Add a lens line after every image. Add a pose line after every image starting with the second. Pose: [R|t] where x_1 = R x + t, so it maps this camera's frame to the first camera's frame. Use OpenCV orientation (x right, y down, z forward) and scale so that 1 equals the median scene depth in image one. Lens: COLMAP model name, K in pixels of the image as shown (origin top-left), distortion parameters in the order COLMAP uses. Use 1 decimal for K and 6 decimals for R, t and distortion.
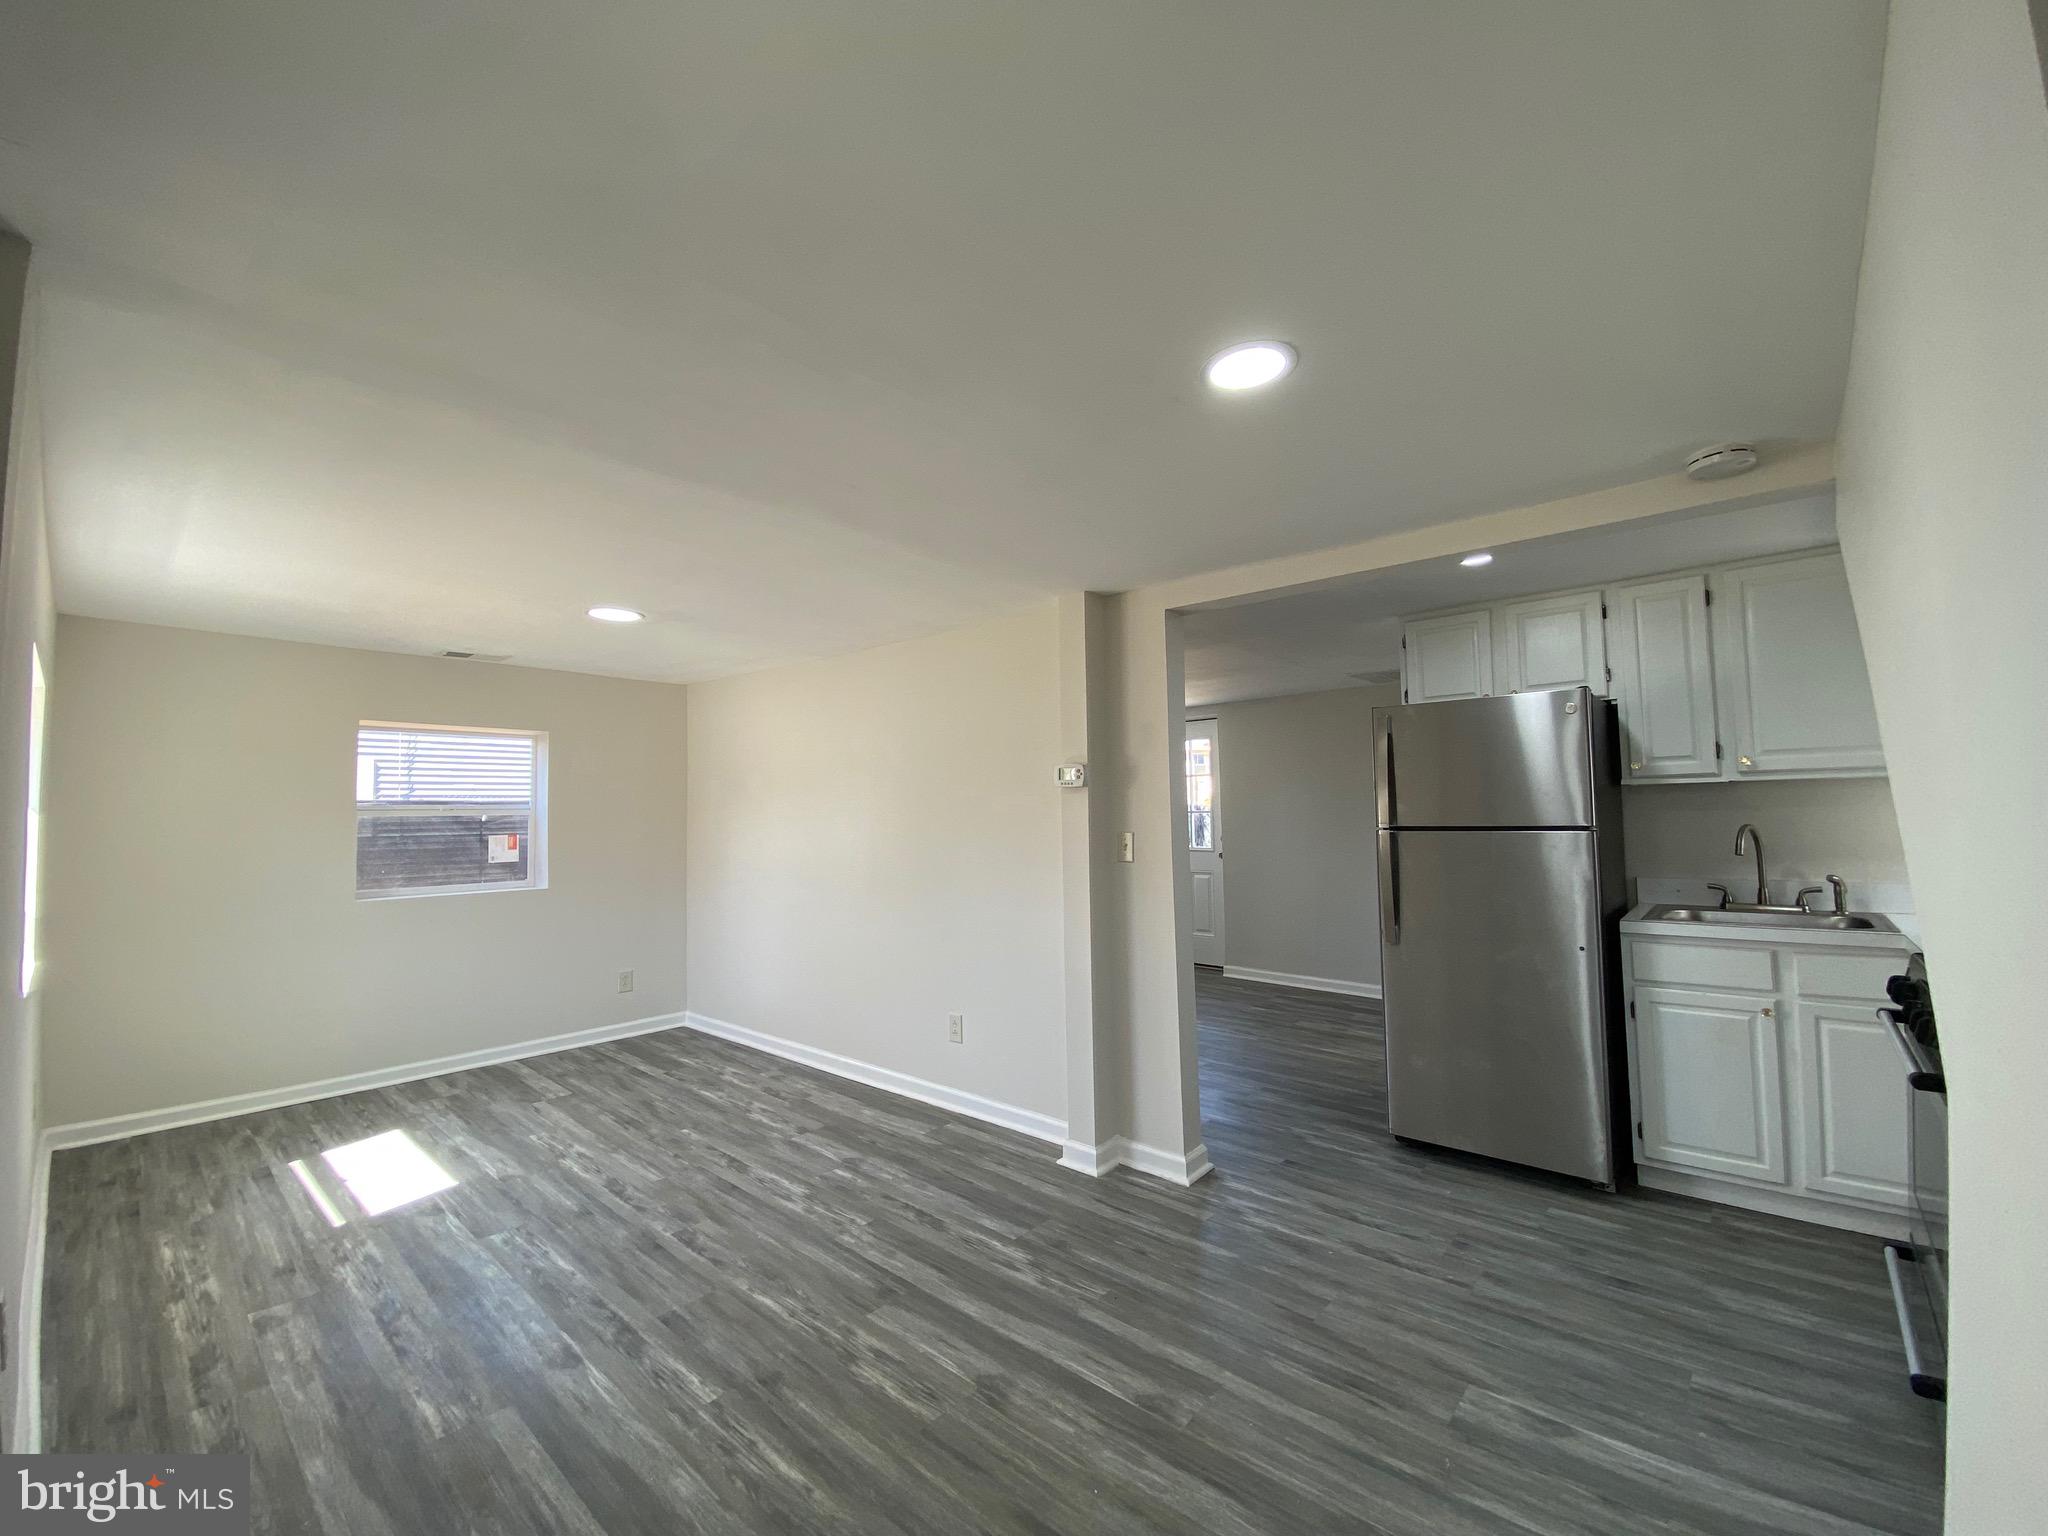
lens RADIAL K [[824.0, 0, 1019.9], [0, 824.0, 763.8], [0, 0, 1]] dist [0.016209, -0.017899]
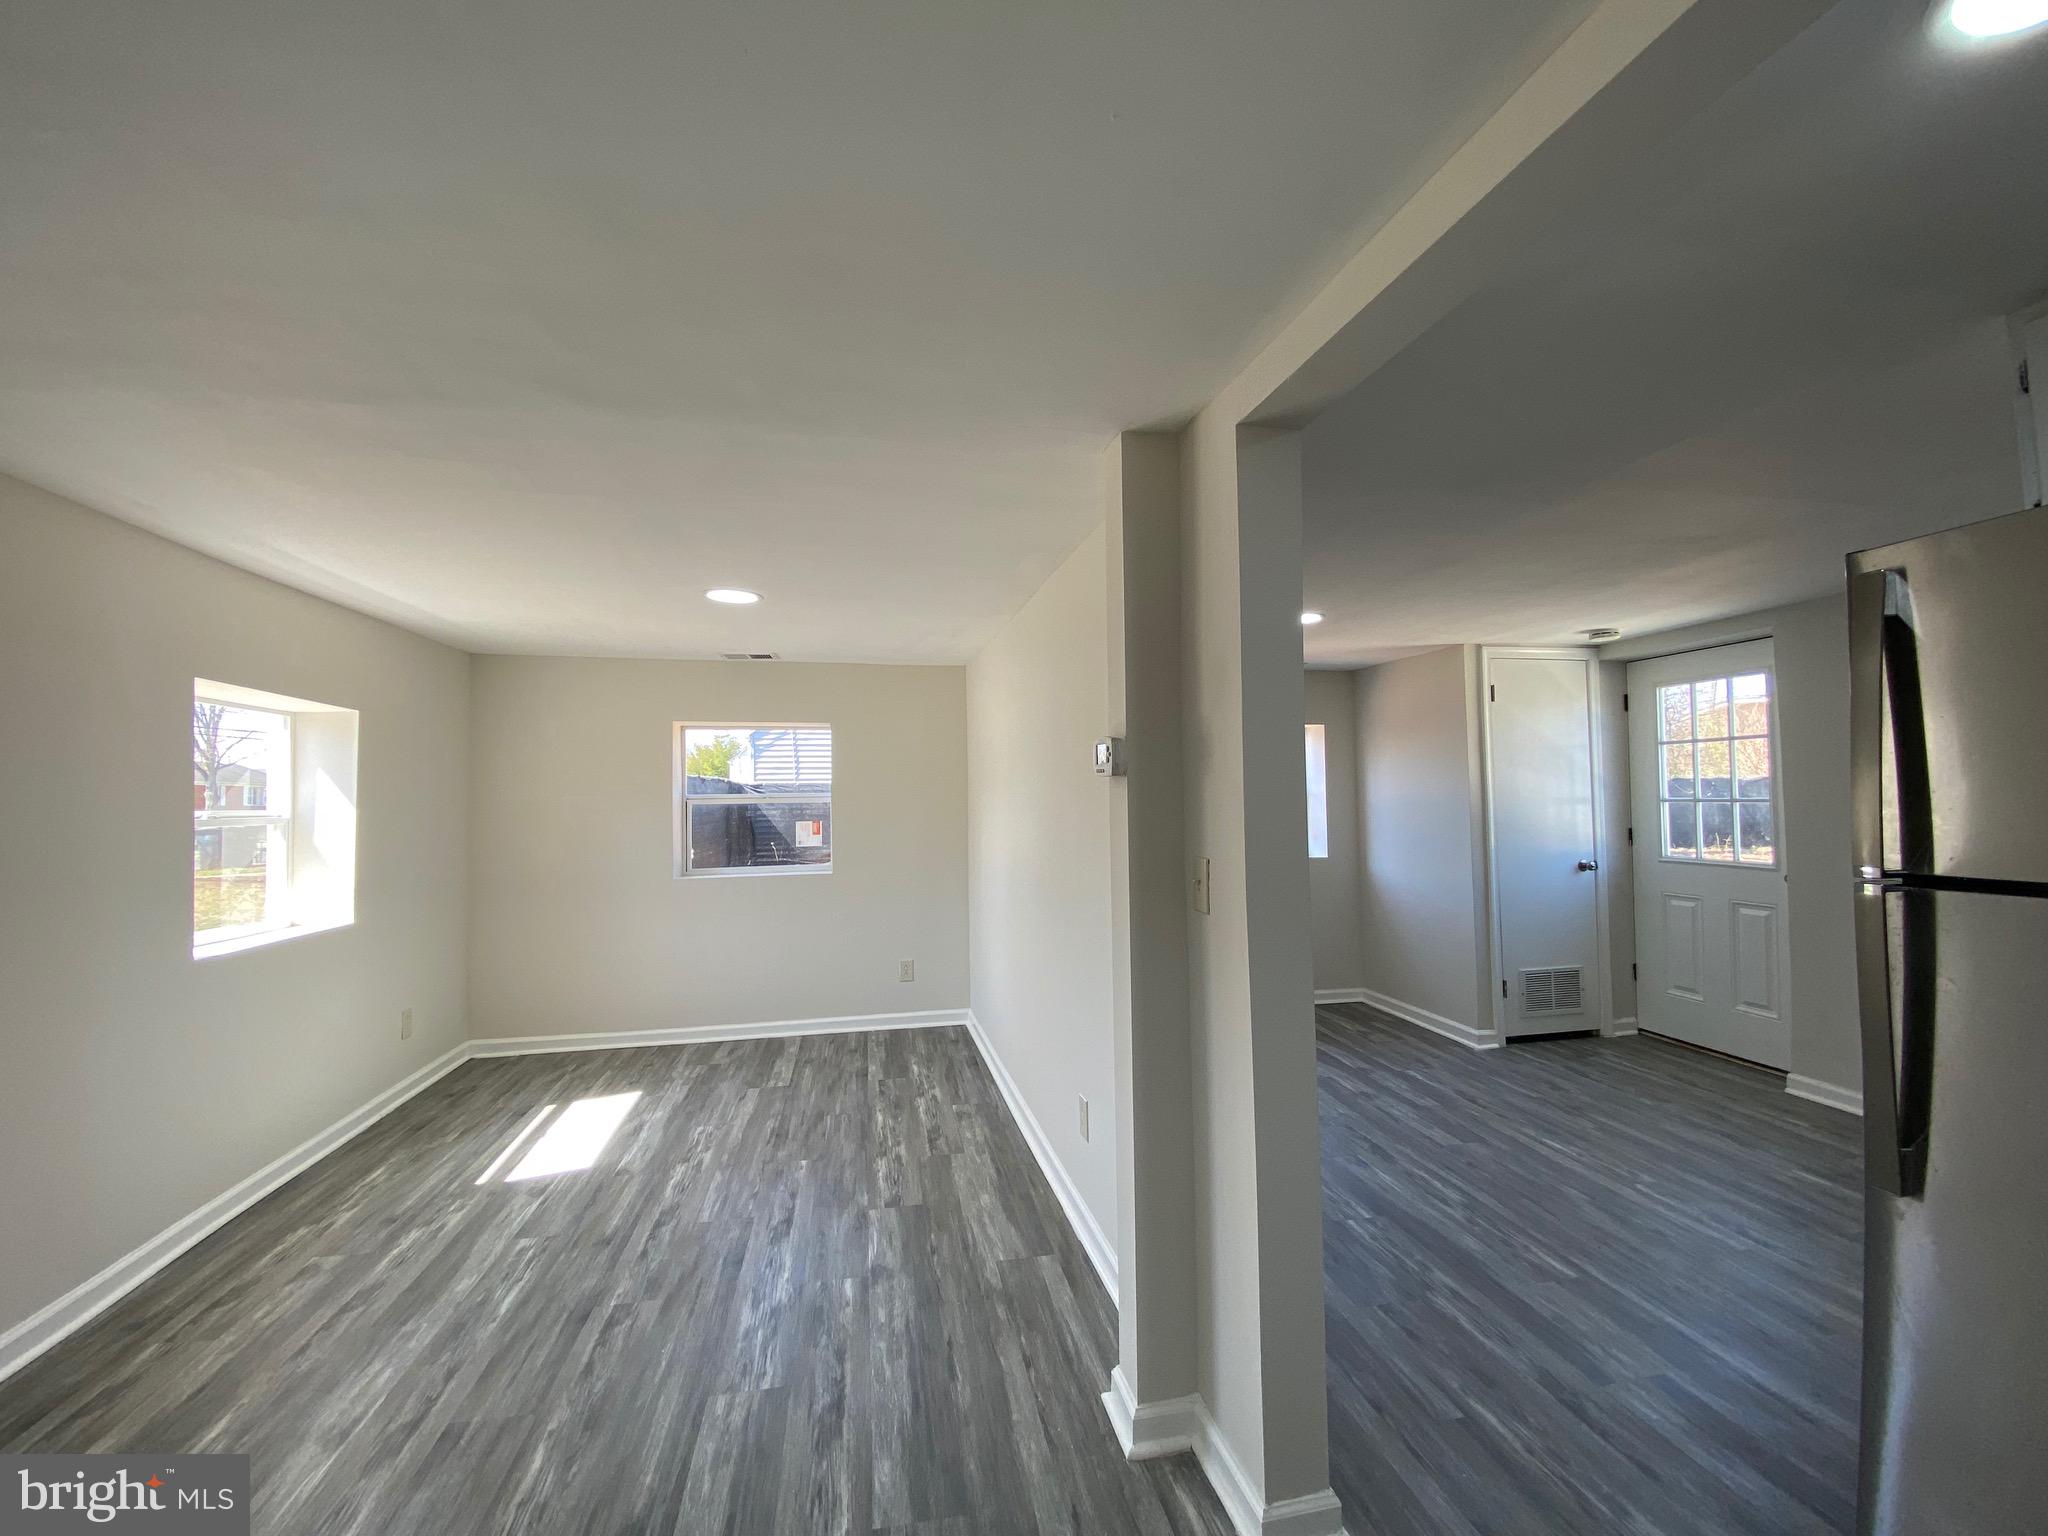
lens RADIAL K [[832.0, 0, 1024.0], [0, 832.0, 768.0], [0, 0, 1]] dist [0.013751, -0.017777]
pose [[0.792331, -0.016636, -0.609864, 0.437022], [0.039883, 0.998902, 0.024568, 0.006306], [0.608786, -0.043789, 0.792125, 0.576466]]
